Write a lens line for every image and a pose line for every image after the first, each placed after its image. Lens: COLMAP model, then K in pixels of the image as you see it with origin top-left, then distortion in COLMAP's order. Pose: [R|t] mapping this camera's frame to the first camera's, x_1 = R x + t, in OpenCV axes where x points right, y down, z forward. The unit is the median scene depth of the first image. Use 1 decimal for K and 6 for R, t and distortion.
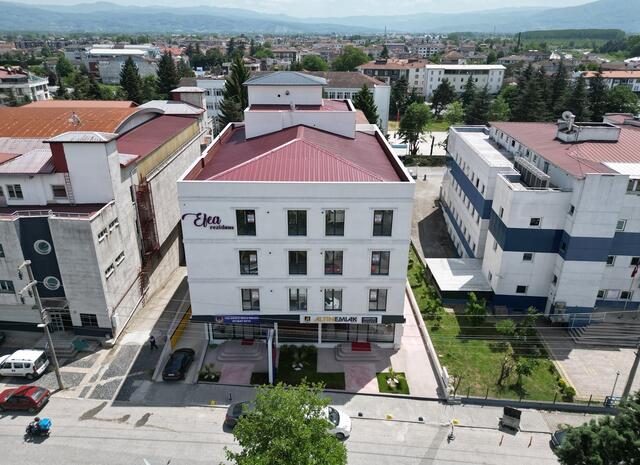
lens RADIAL K [[456.8, 0, 318.9], [0, 456.8, 227.7], [0, 0, 1]] dist [0.029295, -0.022907]
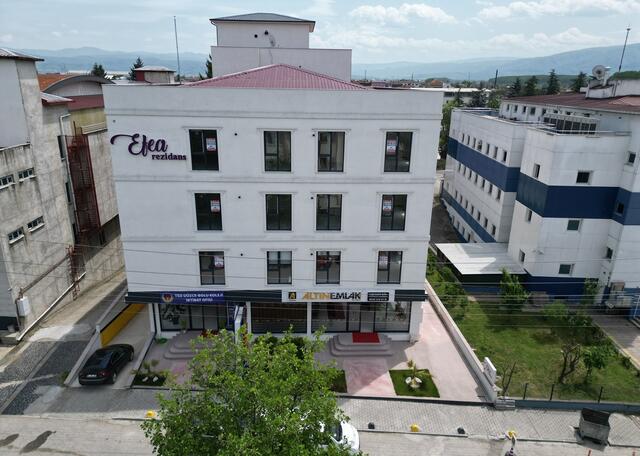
lens RADIAL K [[456.8, 0, 321.1], [0, 456.8, 232.3], [0, 0, 1]] dist [0.029295, -0.022907]
pose [[0.999110, -0.002540, 0.042112, -0.009610], [0.005673, 0.997209, -0.074449, 0.153582], [-0.041806, 0.074622, 0.996335, 0.276542]]
